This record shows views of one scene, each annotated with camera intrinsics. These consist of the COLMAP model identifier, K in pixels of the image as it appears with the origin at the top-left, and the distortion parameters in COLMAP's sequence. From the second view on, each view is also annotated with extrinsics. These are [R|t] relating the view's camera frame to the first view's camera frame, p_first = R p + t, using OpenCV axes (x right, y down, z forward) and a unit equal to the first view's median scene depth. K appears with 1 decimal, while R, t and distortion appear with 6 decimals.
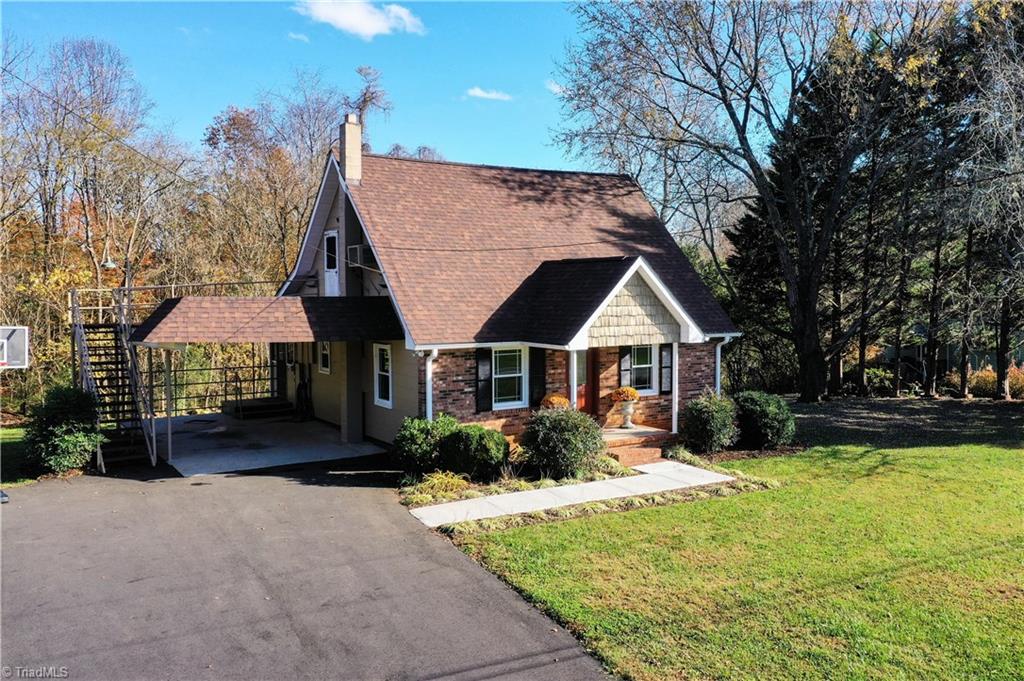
lens RADIAL K [[862.2, 0, 548.8], [0, 862.2, 335.9], [0, 0, 1]] dist [0.003029, -0.003618]
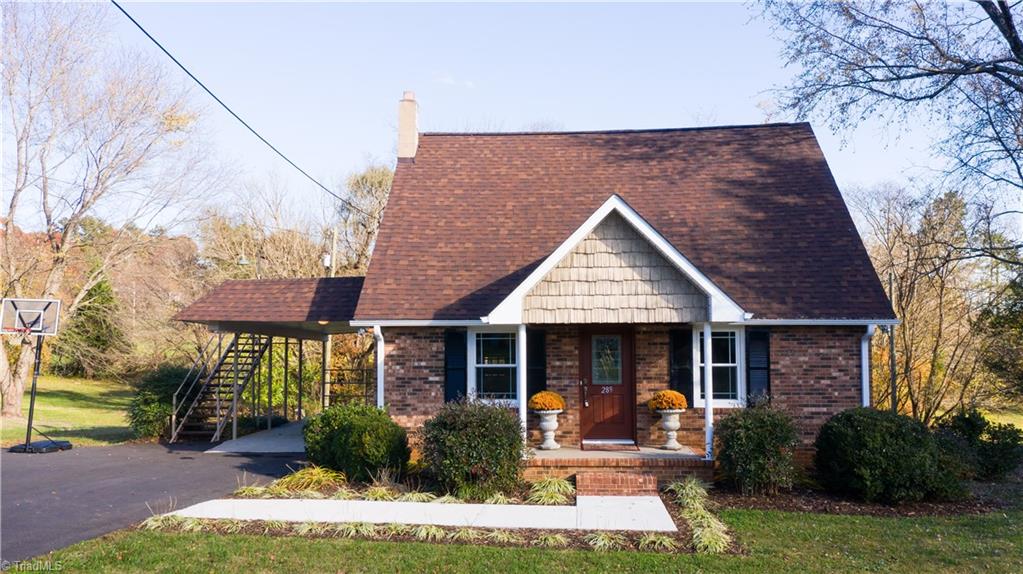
lens RADIAL K [[811.9, 0, 511.5], [0, 811.9, 287.0], [0, 0, 1]] dist [-0.023692, 0.001161]
pose [[0.786020, -0.041909, -0.616778, 0.423241], [-0.034131, 0.993236, -0.110986, 0.055873], [0.617258, 0.108288, 0.779273, 0.411728]]
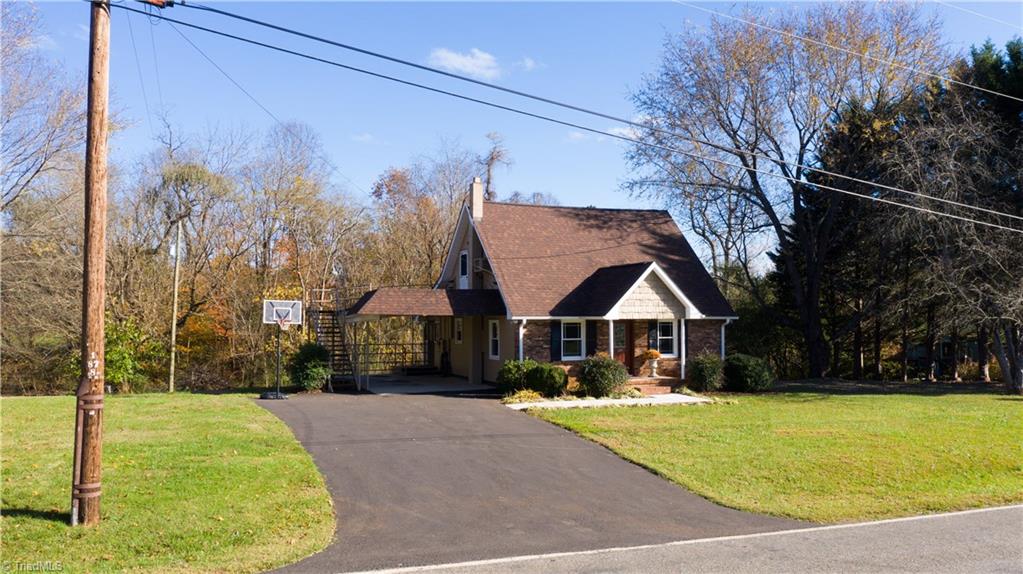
lens RADIAL K [[808.2, 0, 512.4], [0, 808.2, 324.7], [0, 0, 1]] dist [-0.008180, -0.000117]
pose [[0.982167, 0.000485, -0.188011, 0.120953], [-0.009782, 0.998774, -0.048525, 0.090991], [0.187757, 0.049499, 0.980968, -0.458402]]
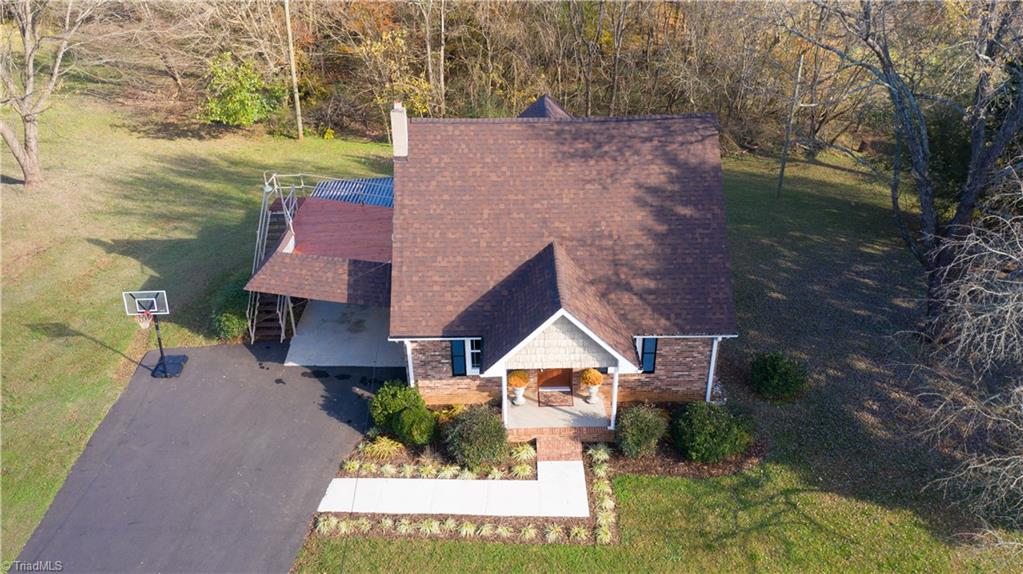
lens RADIAL K [[811.9, 0, 511.5], [0, 811.9, 287.0], [0, 0, 1]] dist [-0.023692, 0.001161]
pose [[0.831562, 0.260405, -0.490605, 0.526245], [-0.018571, 0.895828, 0.444013, -0.546705], [0.555121, -0.360113, 0.749773, 0.179271]]
